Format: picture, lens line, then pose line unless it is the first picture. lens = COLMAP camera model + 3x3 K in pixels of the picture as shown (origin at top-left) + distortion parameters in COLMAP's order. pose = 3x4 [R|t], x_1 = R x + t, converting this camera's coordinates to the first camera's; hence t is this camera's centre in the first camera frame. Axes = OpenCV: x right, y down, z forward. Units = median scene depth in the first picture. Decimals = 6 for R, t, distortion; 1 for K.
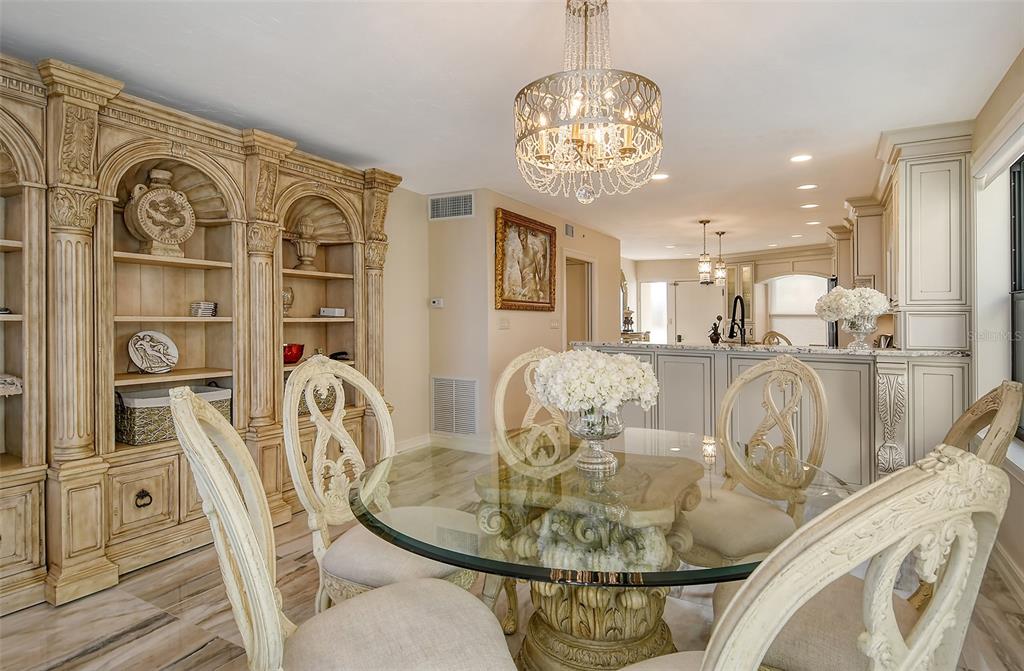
lens RADIAL K [[544.3, 0, 539.9], [0, 544.3, 316.8], [0, 0, 1]] dist [0.004615, -0.000310]
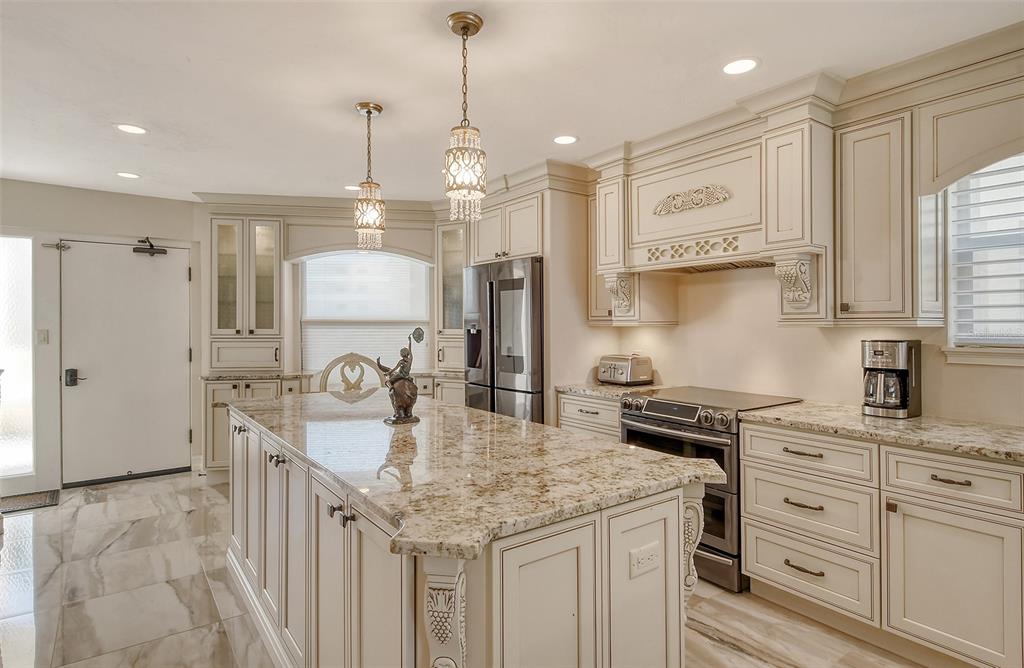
lens RADIAL K [[536.4, 0, 510.3], [0, 536.4, 322.5], [0, 0, 1]] dist [0.011942, -0.000288]
pose [[0.430872, -0.003007, 0.902408, 0.052522], [-0.002313, 0.999987, 0.004436, -0.010021], [-0.902410, -0.003998, 0.430859, 1.045693]]
